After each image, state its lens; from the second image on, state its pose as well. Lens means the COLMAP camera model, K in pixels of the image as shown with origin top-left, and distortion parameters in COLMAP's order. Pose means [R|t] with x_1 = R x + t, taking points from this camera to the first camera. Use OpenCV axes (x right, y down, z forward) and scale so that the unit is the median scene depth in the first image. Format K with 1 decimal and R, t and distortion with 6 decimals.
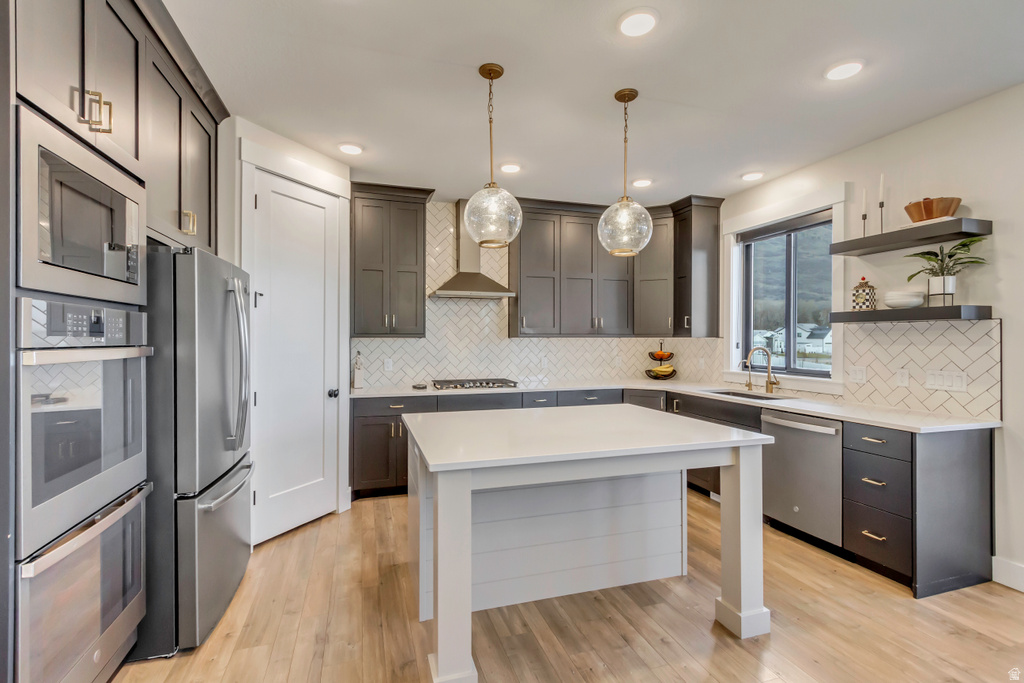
lens RADIAL K [[472.2, 0, 518.5], [0, 472.2, 338.6], [0, 0, 1]] dist [0.008712, -0.002178]
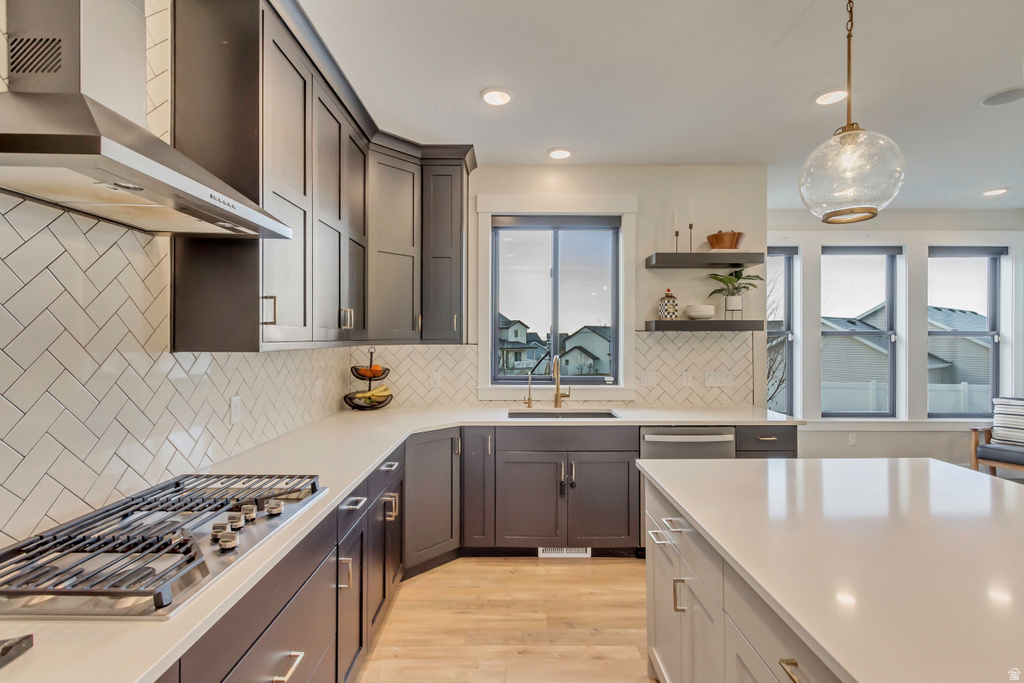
lens RADIAL K [[472.2, 0, 509.9], [0, 472.2, 339.1], [0, 0, 1]] dist [0.008712, -0.002178]
pose [[0.309028, -0.002061, 0.951051, -0.331725], [0.000787, 0.999998, 0.001911, -0.013881], [-0.951053, 0.000157, 0.309029, 0.814347]]
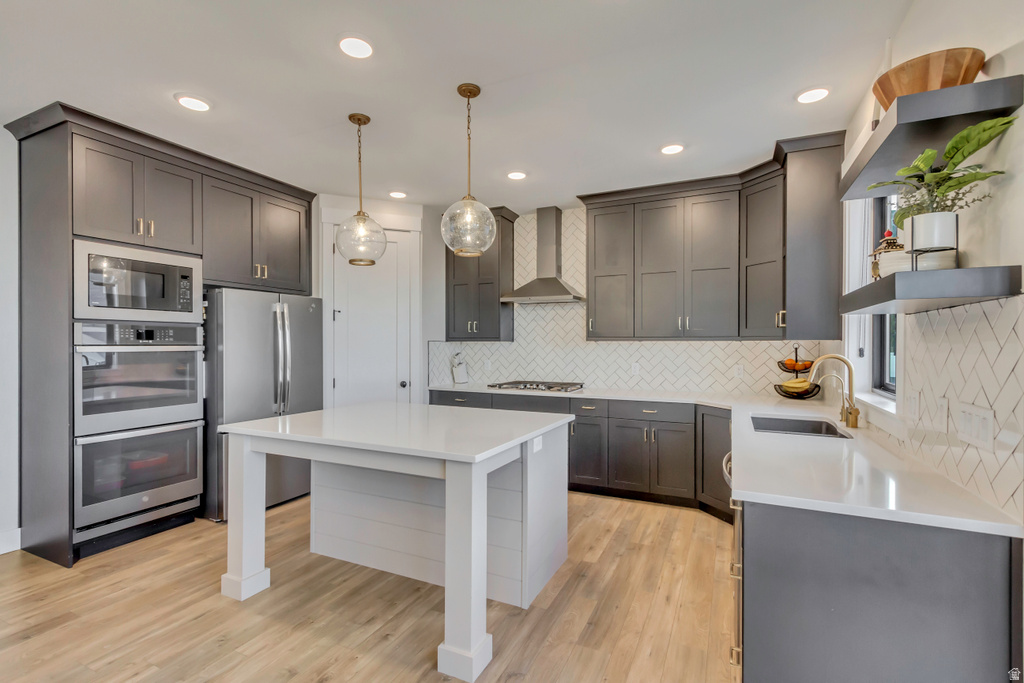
lens RADIAL K [[472.2, 0, 513.7], [0, 472.2, 345.9], [0, 0, 1]] dist [0.008712, -0.002178]
pose [[0.731130, 0.005174, -0.682218, 0.629671], [-0.000987, 0.999978, 0.006527, 0.002127], [0.682237, -0.004099, 0.731119, 0.231118]]
